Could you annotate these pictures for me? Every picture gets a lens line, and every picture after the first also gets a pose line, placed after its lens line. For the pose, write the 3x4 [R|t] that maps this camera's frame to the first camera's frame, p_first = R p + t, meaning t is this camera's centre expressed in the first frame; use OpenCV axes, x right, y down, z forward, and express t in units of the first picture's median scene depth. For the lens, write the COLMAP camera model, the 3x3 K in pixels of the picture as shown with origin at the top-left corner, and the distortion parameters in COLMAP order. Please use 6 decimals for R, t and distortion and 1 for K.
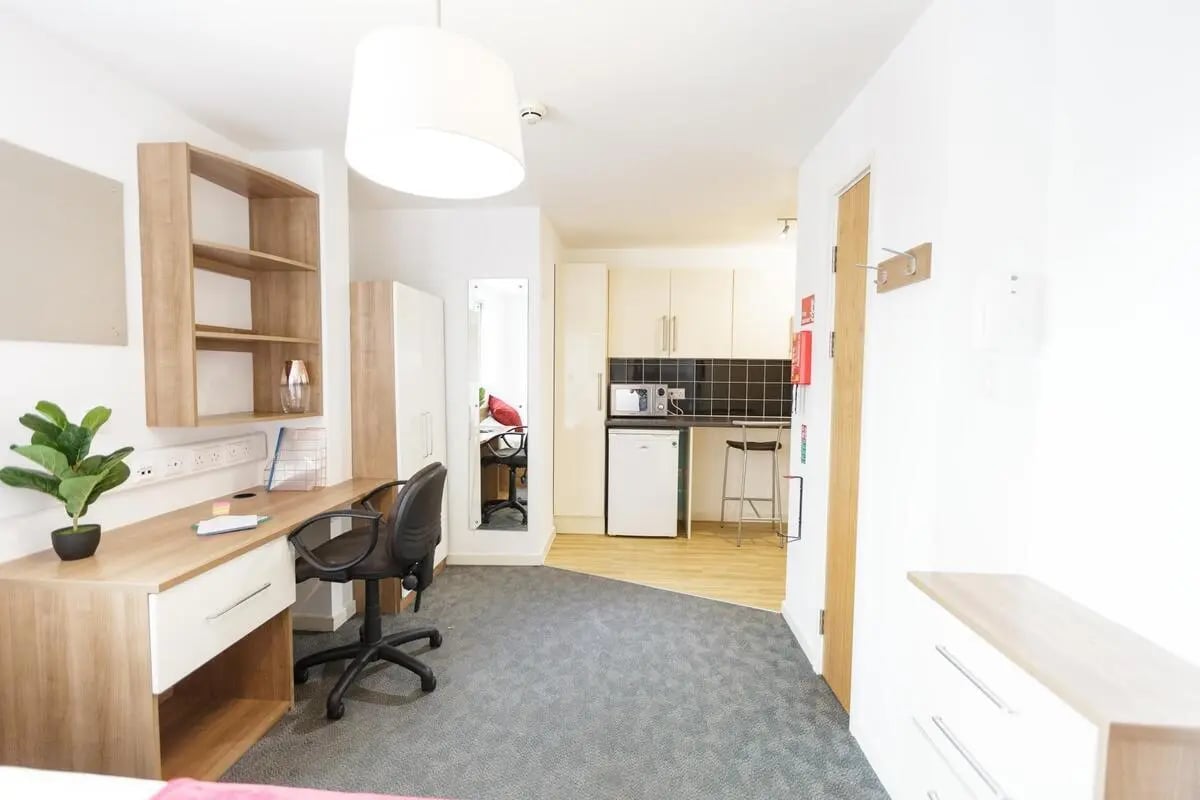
lens RADIAL K [[526.6, 0, 595.5], [0, 526.6, 396.4], [0, 0, 1]] dist [-0.000766, -0.000226]
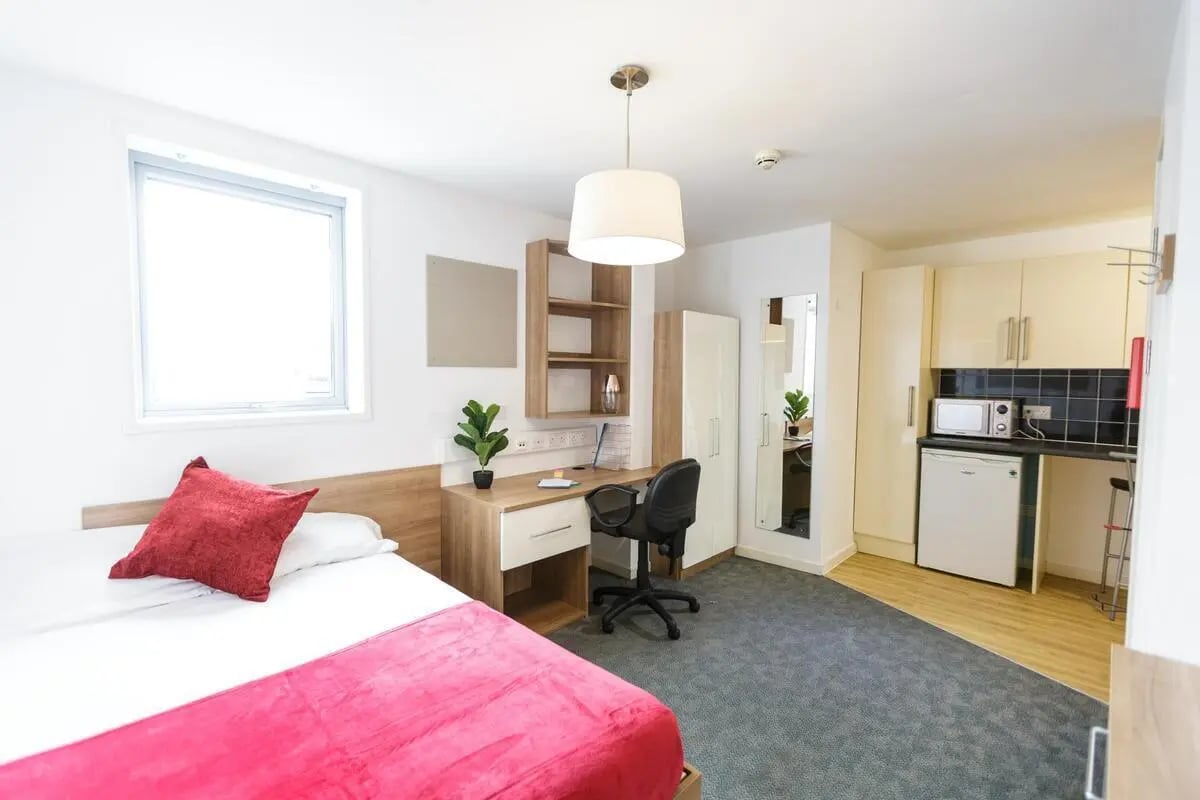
lens RADIAL K [[526.6, 0, 595.5], [0, 526.6, 396.4], [0, 0, 1]] dist [-0.000766, -0.000226]
pose [[0.765159, 0.029064, -0.643185, 0.284621], [-0.035311, 0.999371, 0.003152, -0.014924], [0.642872, 0.020300, 0.765704, -0.081865]]
